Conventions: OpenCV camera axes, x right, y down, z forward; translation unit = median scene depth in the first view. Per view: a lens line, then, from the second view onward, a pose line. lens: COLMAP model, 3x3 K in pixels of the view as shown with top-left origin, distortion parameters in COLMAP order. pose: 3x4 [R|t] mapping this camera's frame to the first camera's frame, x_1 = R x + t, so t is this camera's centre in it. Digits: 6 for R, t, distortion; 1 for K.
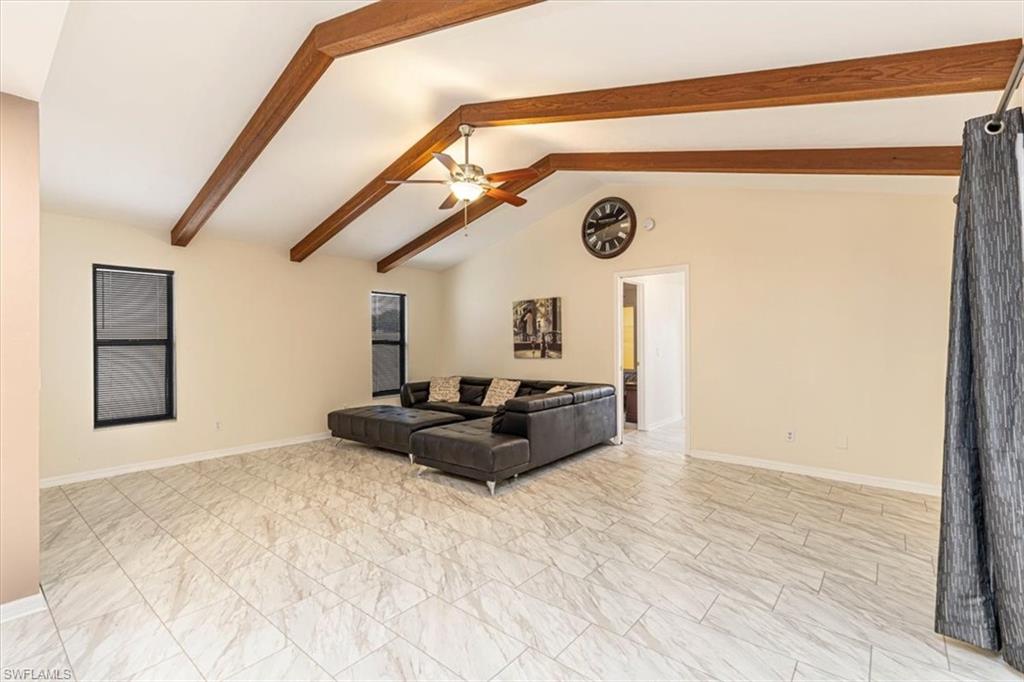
lens RADIAL K [[457.6, 0, 516.1], [0, 457.6, 340.2], [0, 0, 1]] dist [0.009391, -0.001776]
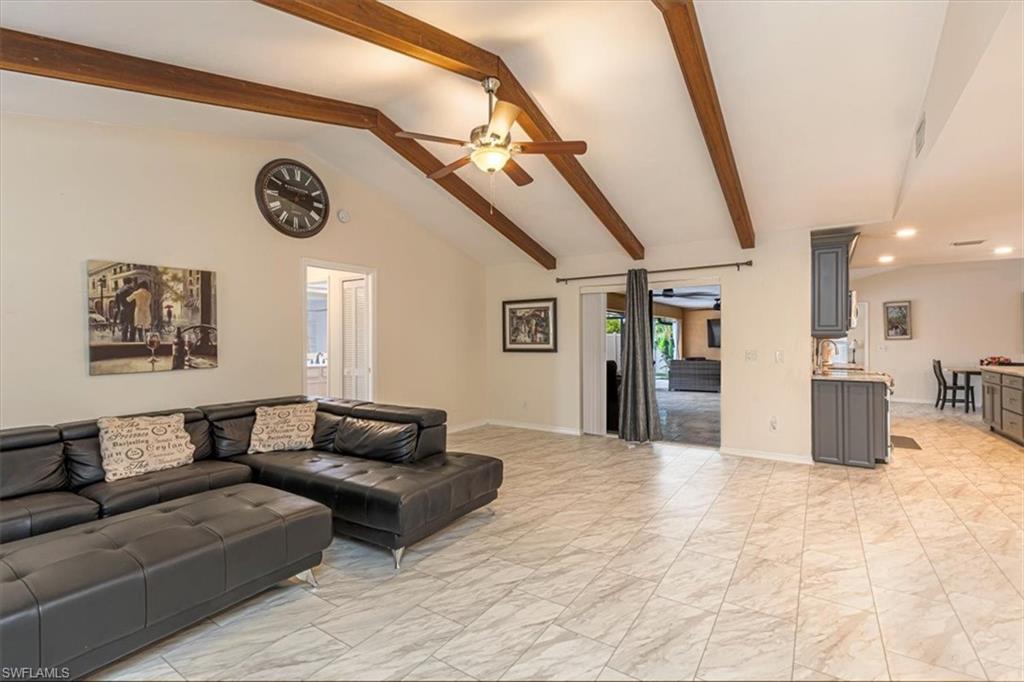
lens RADIAL K [[457.6, 0, 516.1], [0, 457.6, 340.2], [0, 0, 1]] dist [0.009391, -0.001776]
pose [[-0.100901, 0.008142, 0.994863, -0.756145], [-0.001461, 0.999964, -0.008332, 0.007064], [-0.994895, -0.002294, -0.100885, 0.841625]]
